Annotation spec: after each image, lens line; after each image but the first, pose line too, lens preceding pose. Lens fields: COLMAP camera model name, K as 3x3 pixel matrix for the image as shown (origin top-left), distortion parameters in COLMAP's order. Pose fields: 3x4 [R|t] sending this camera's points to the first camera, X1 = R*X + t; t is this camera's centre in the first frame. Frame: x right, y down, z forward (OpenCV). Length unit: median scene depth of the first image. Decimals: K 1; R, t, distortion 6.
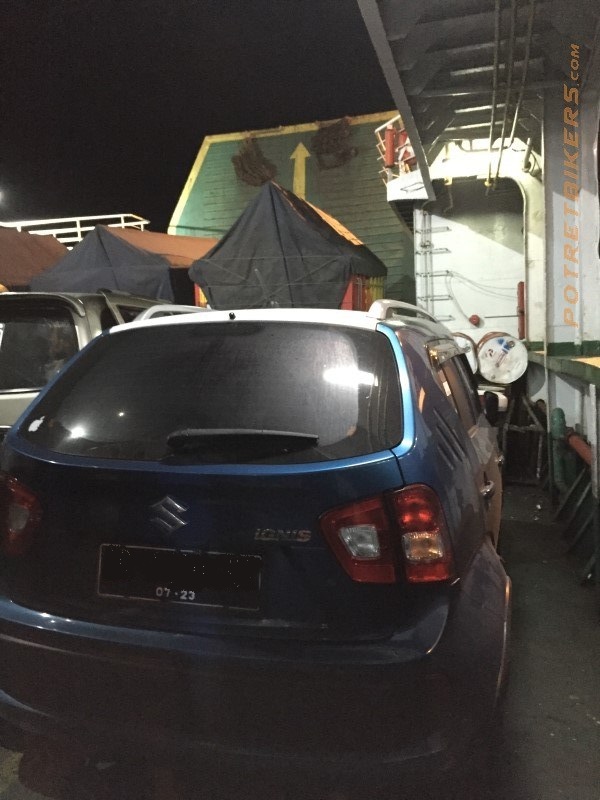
lens RADIAL K [[662.2, 0, 300.0], [0, 662.2, 400.0], [0, 0, 1]] dist [0.006113, -0.003185]
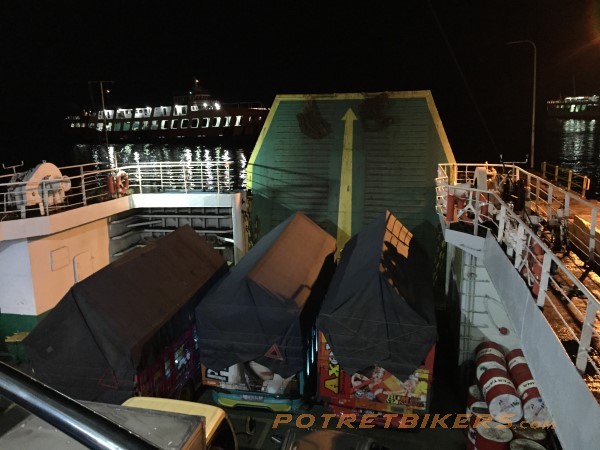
lens RADIAL K [[496.7, 0, 300.0], [0, 496.7, 225.0], [0, 0, 1]] dist [0.006113, -0.003185]
pose [[0.999234, 0.031239, 0.023574, -0.116785], [-0.033440, 0.994466, 0.099600, -0.253736], [-0.020332, -0.100312, 0.994748, -0.012289]]
